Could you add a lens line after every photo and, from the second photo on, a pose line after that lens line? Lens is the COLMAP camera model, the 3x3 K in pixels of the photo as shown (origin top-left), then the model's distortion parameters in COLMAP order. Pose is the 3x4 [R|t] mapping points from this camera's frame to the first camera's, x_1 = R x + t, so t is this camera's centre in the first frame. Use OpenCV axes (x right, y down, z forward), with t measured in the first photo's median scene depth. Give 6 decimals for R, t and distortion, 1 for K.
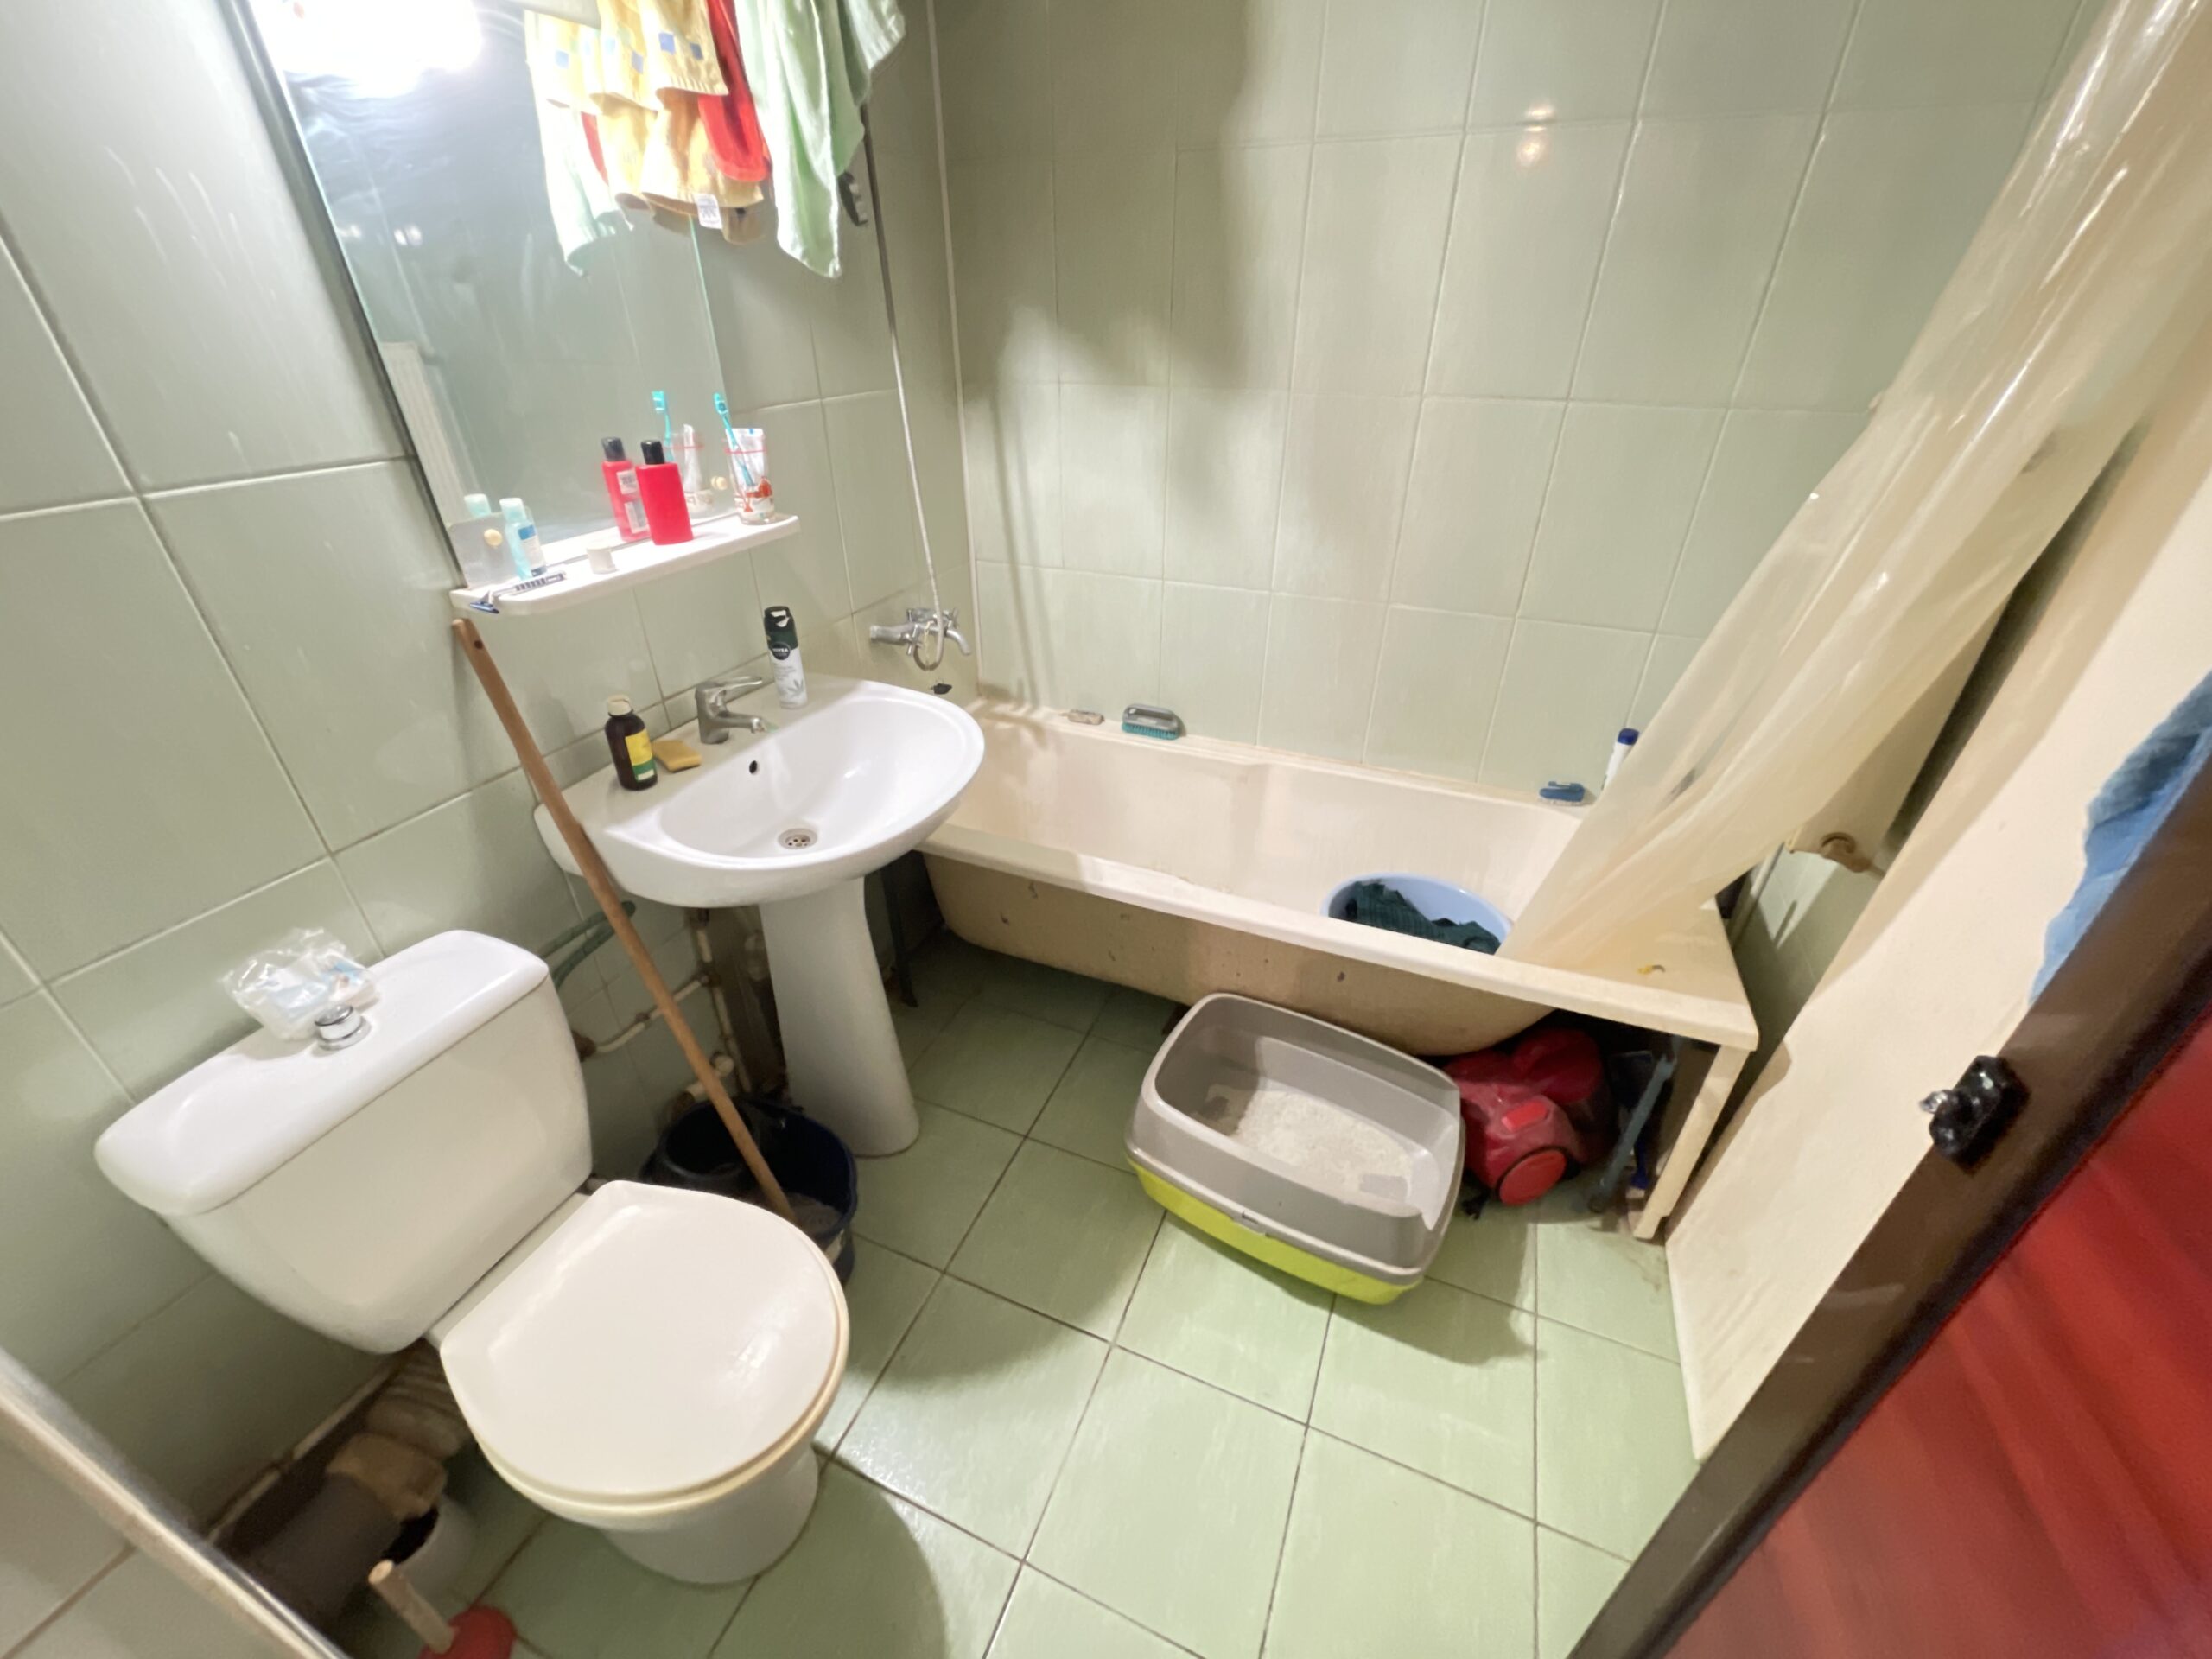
lens RADIAL K [[898.0, 0, 1097.9], [0, 898.0, 836.8], [0, 0, 1]] dist [-0.013326, 0.010826]
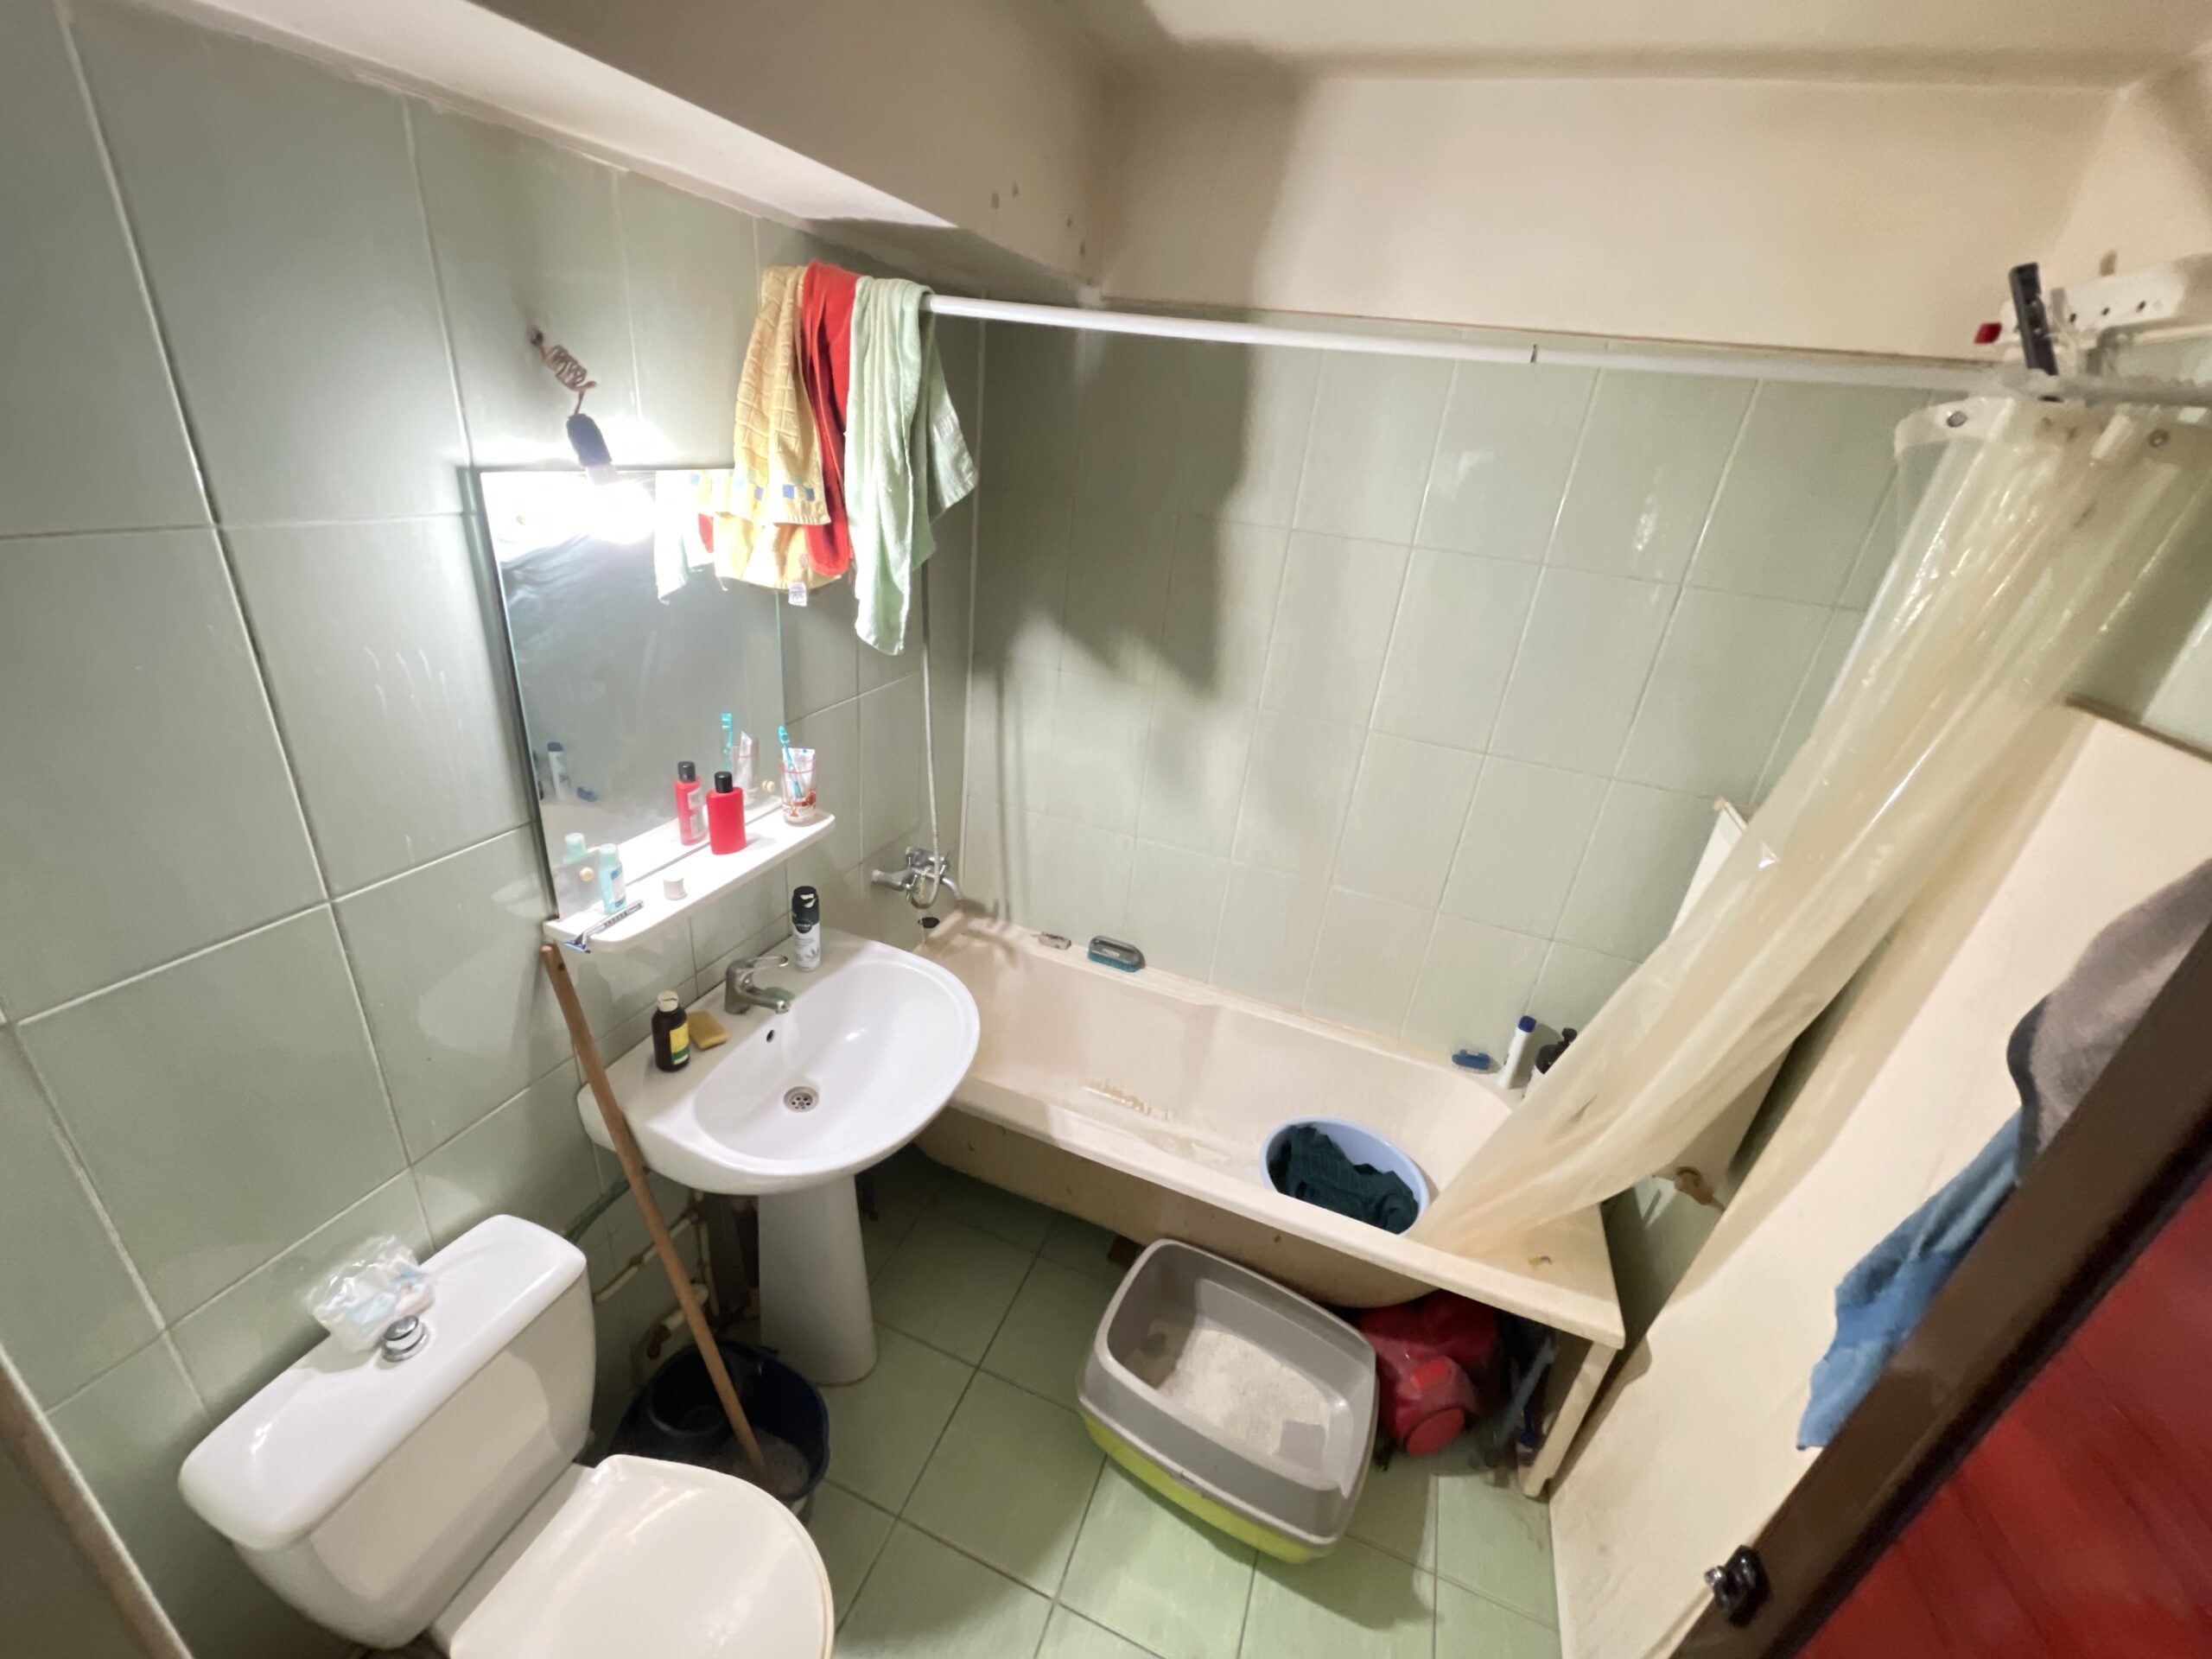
lens RADIAL K [[897.1, 0, 1098.9], [0, 897.1, 833.0], [0, 0, 1]] dist [0.000614, -0.000236]
pose [[0.993855, 0.078055, 0.078479, -0.089594], [-0.069747, 0.992177, -0.103534, -0.247435], [-0.085946, 0.097424, 0.991525, -0.166855]]
